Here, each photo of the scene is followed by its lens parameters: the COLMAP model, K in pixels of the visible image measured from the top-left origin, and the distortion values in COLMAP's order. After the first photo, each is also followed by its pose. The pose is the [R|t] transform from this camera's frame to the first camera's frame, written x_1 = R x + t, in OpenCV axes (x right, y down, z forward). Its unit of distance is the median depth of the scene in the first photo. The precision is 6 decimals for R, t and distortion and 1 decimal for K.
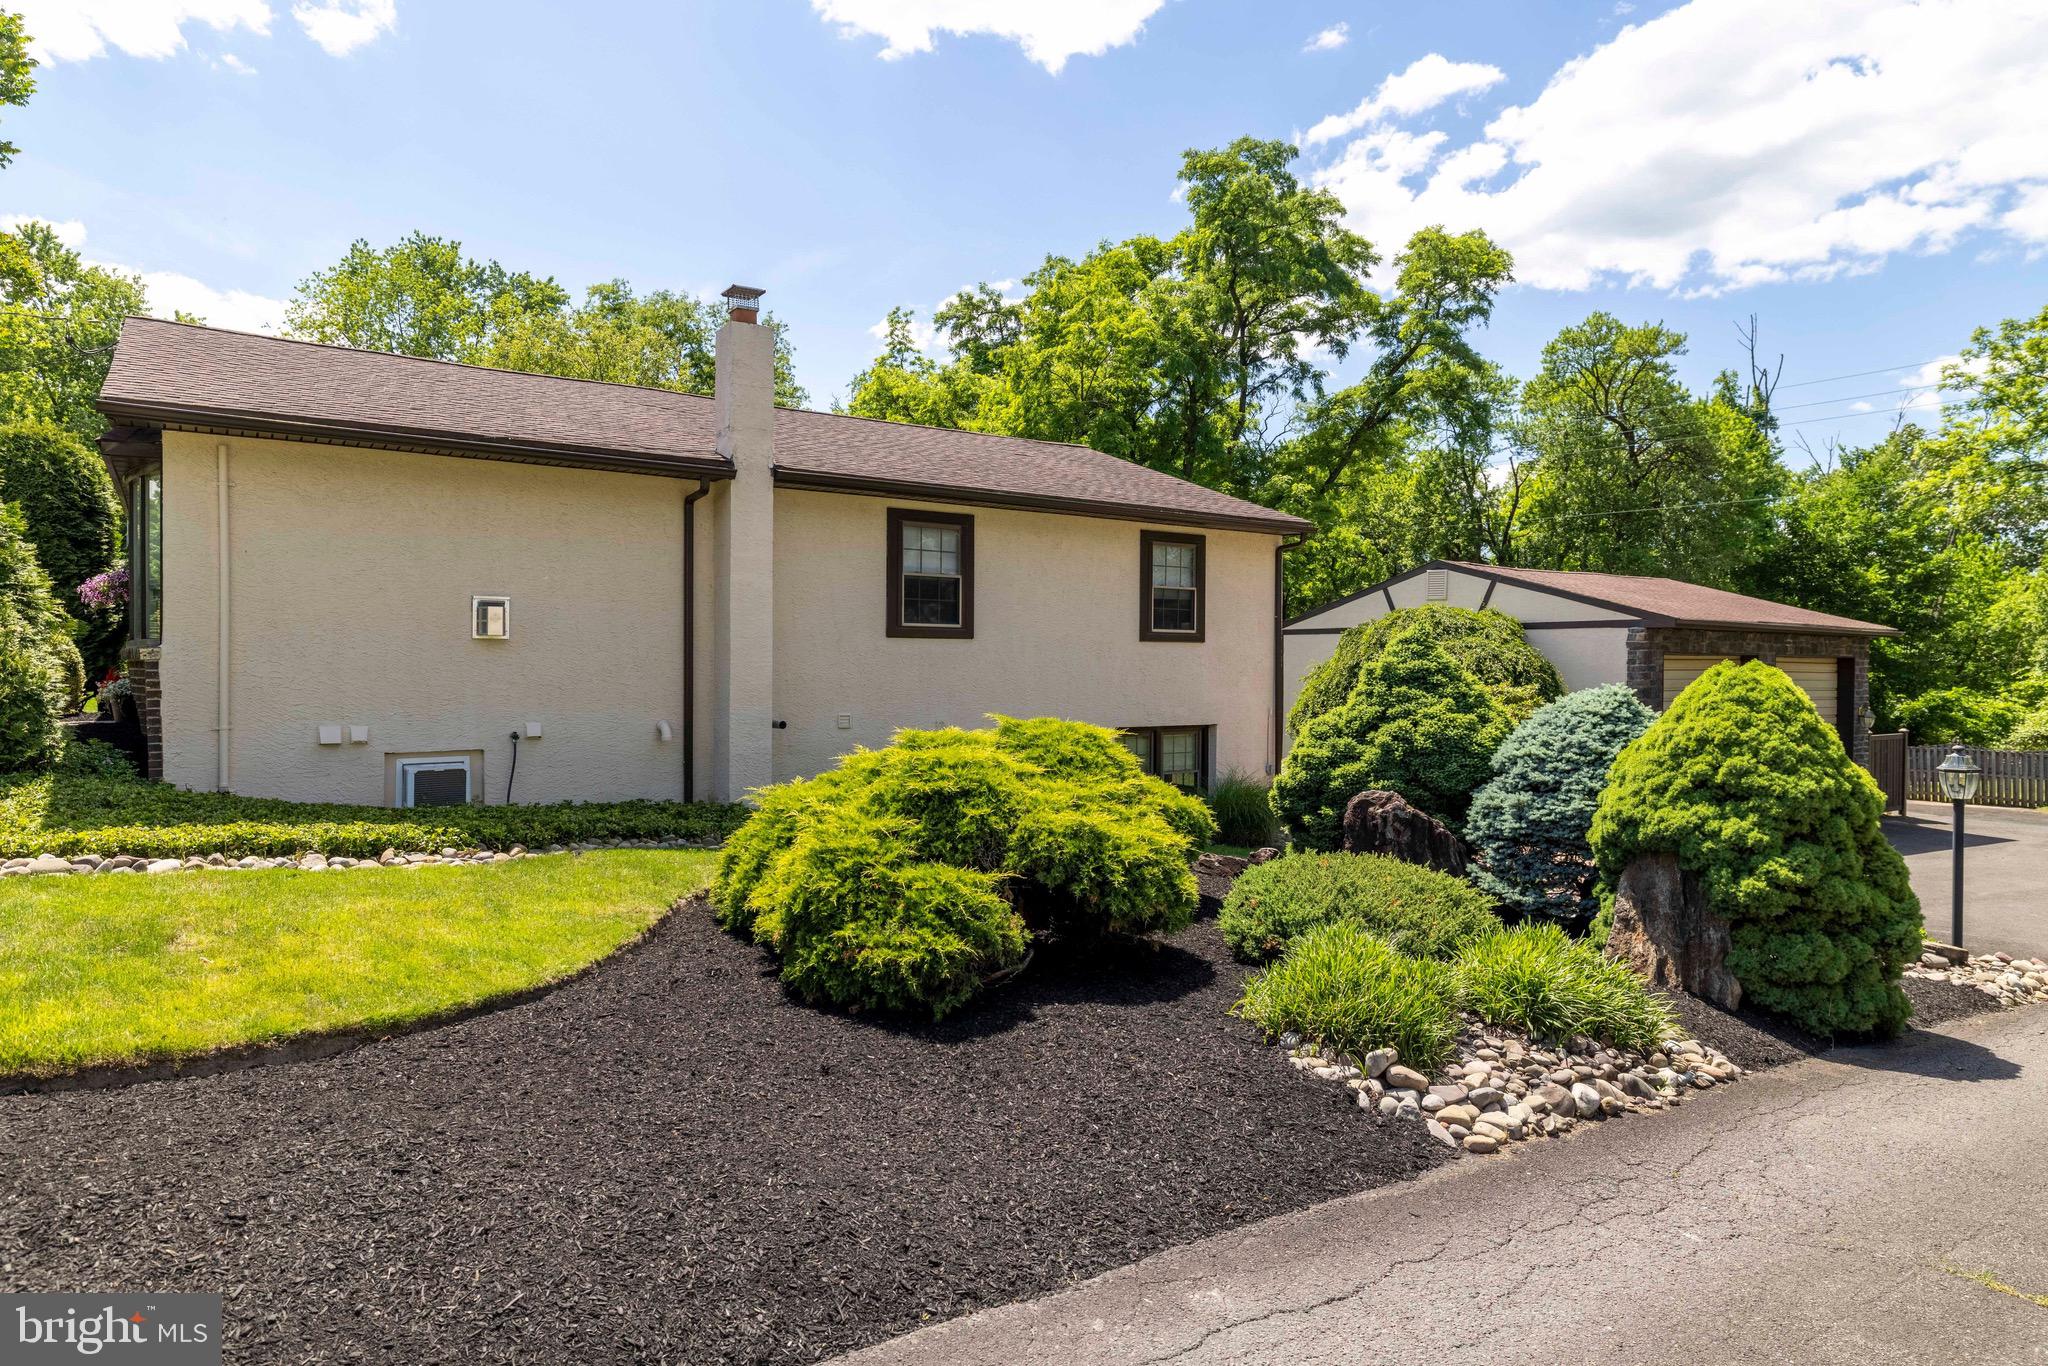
lens RADIAL K [[1205.0, 0, 1005.2], [0, 1205.0, 674.0], [0, 0, 1]] dist [-0.008783, -0.000447]
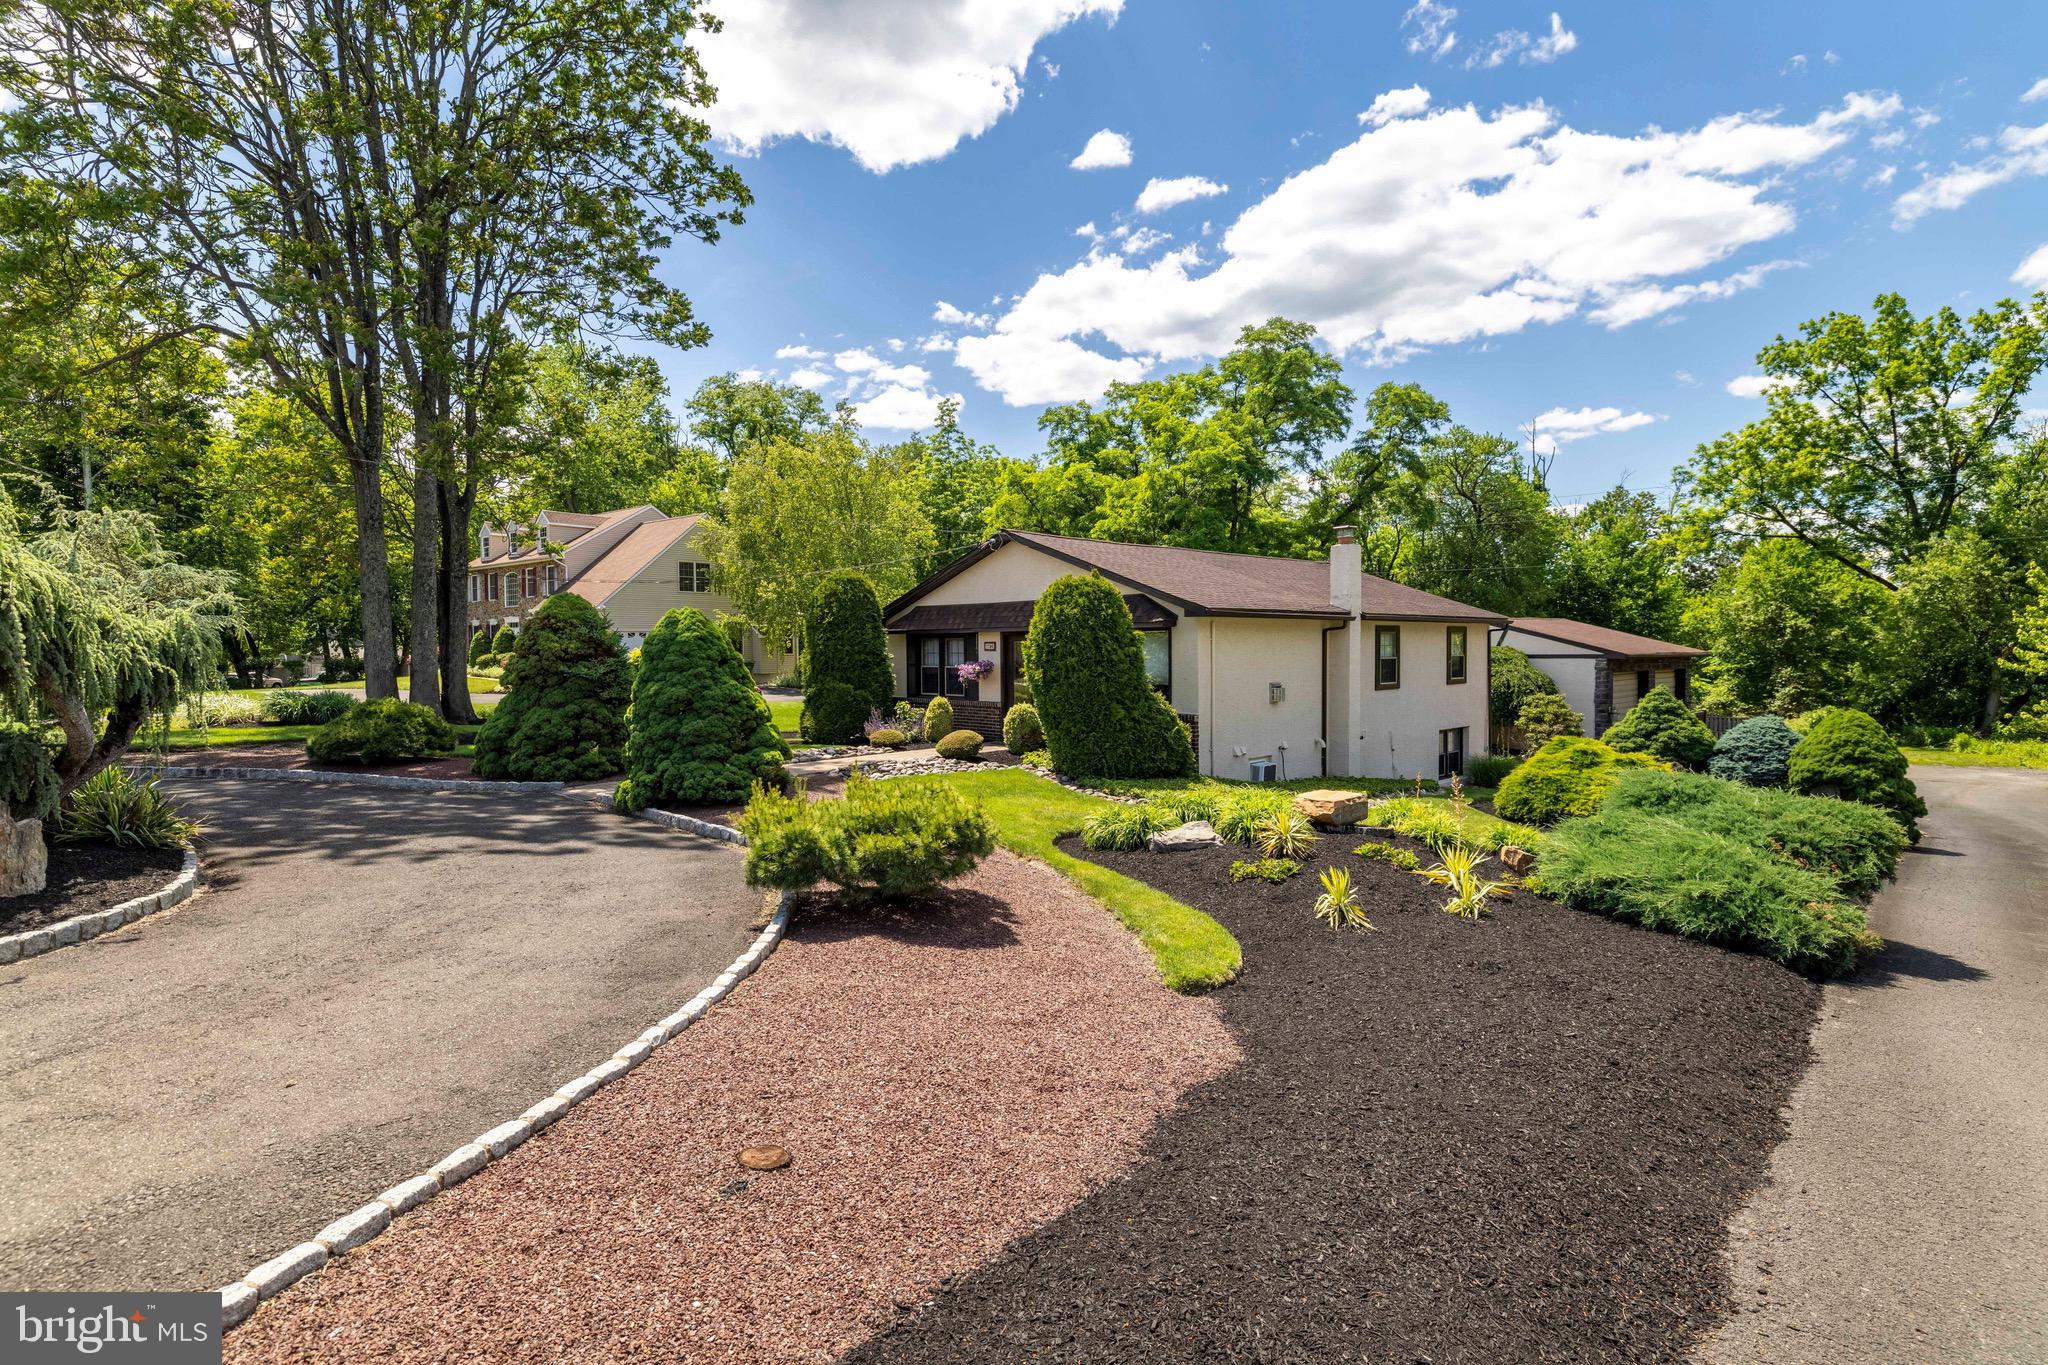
lens RADIAL K [[995.2, 0, 1018.5], [0, 995.2, 675.9], [0, 0, 1]] dist [0.004346, -0.000141]
pose [[0.987799, -0.020232, 0.154413, -0.278035], [0.017169, 0.999629, 0.021142, -0.029711], [-0.154784, -0.018233, 0.987780, -0.160390]]
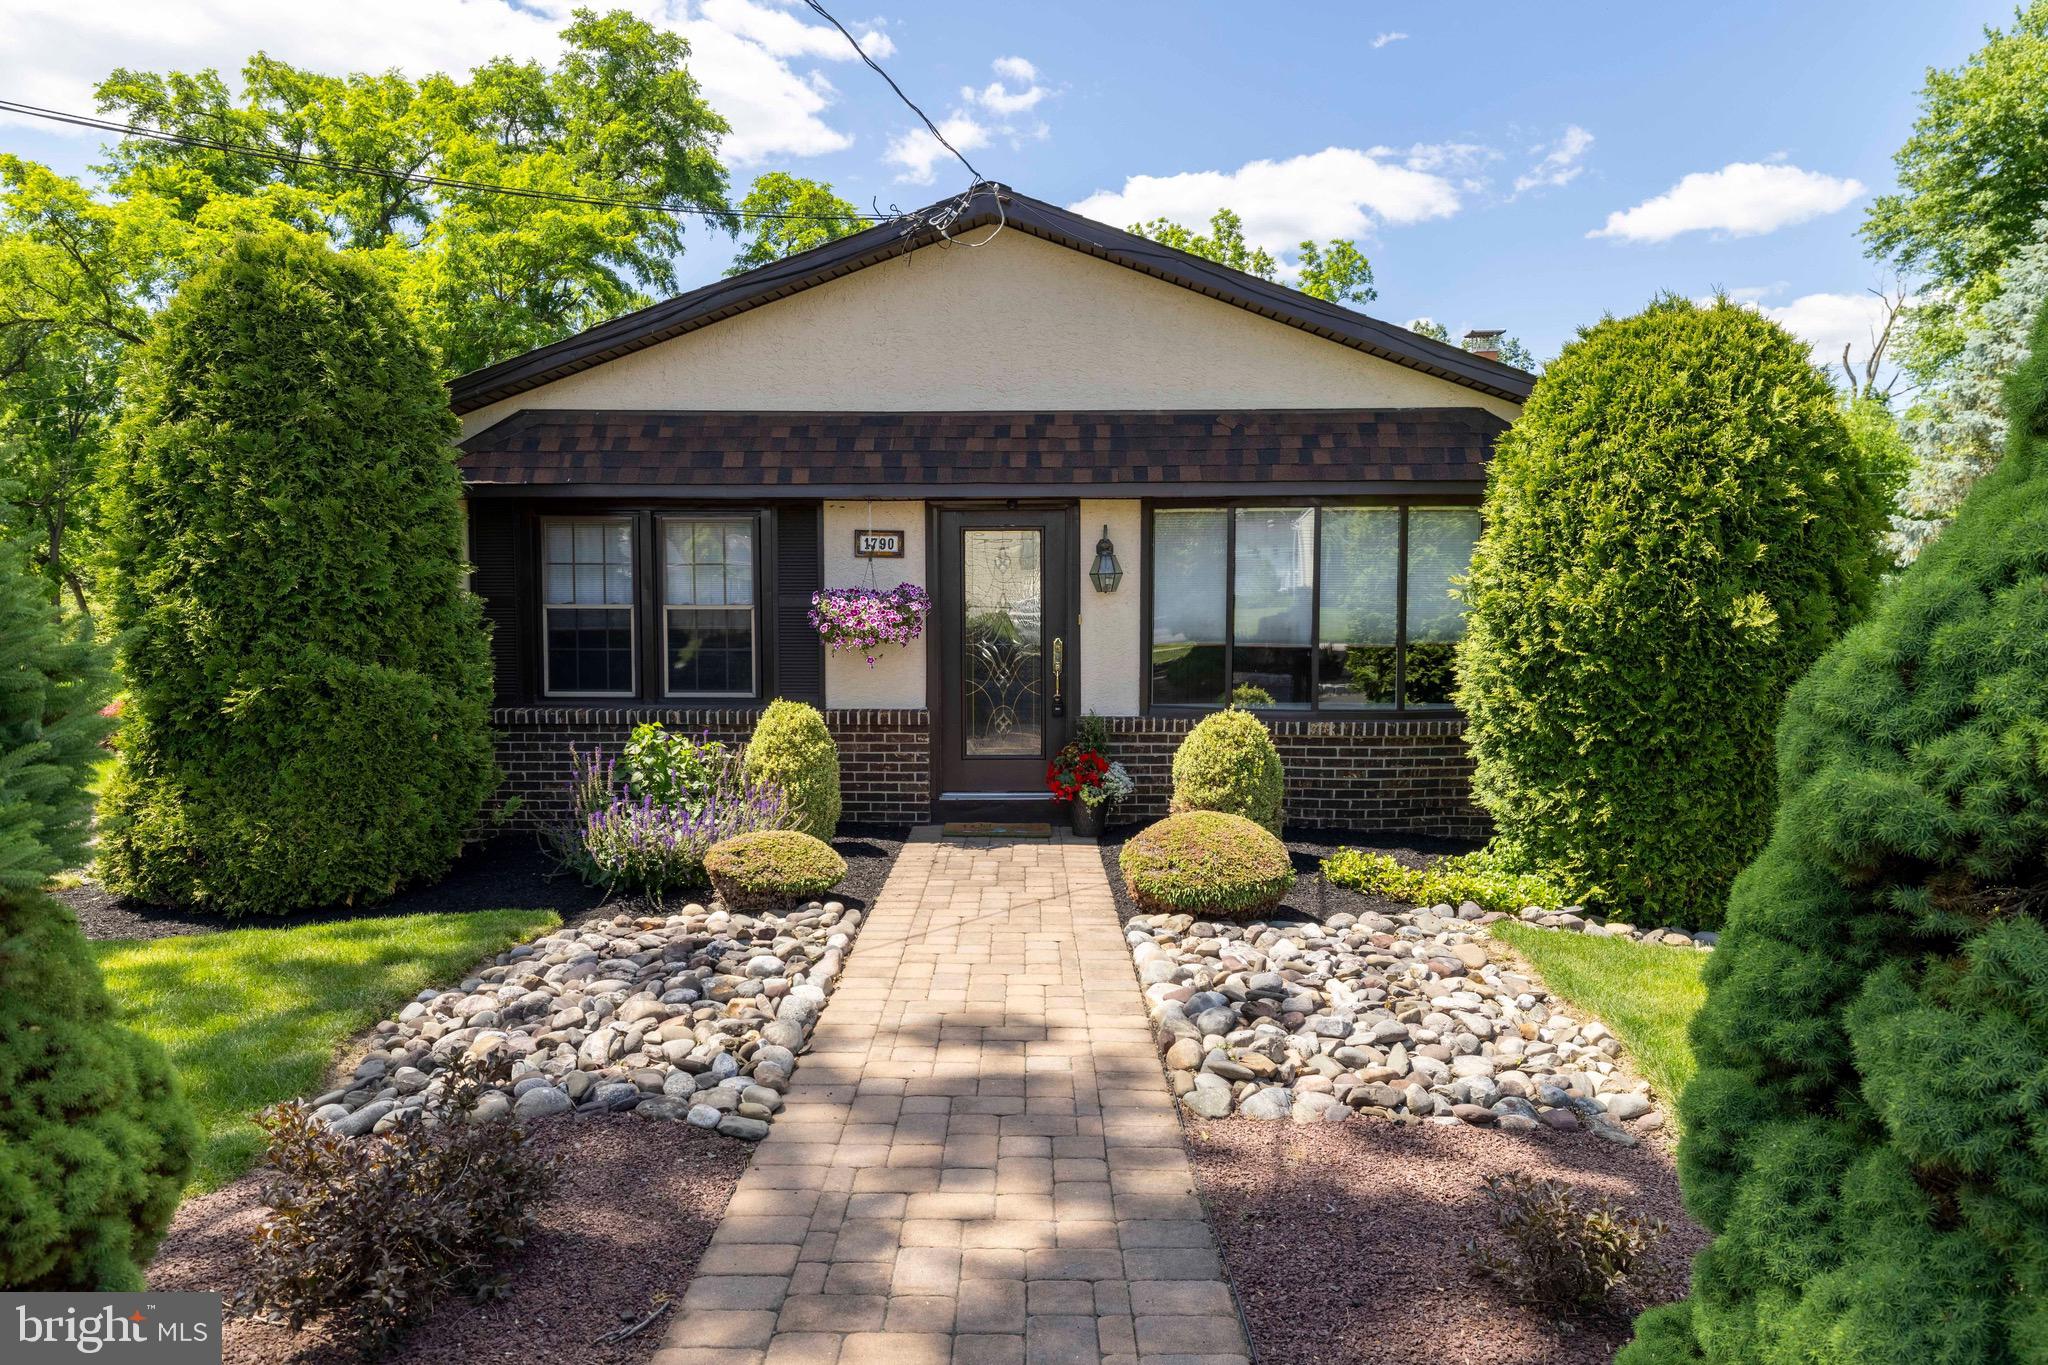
lens RADIAL K [[1300.0, 0, 1009.9], [0, 1300.0, 667.2], [0, 0, 1]] dist [0.015740, -0.002640]
pose [[0.581618, -0.052681, 0.811754, -0.375577], [0.009808, 0.998282, 0.057758, -0.026139], [-0.813403, -0.025631, 0.581136, 0.172942]]
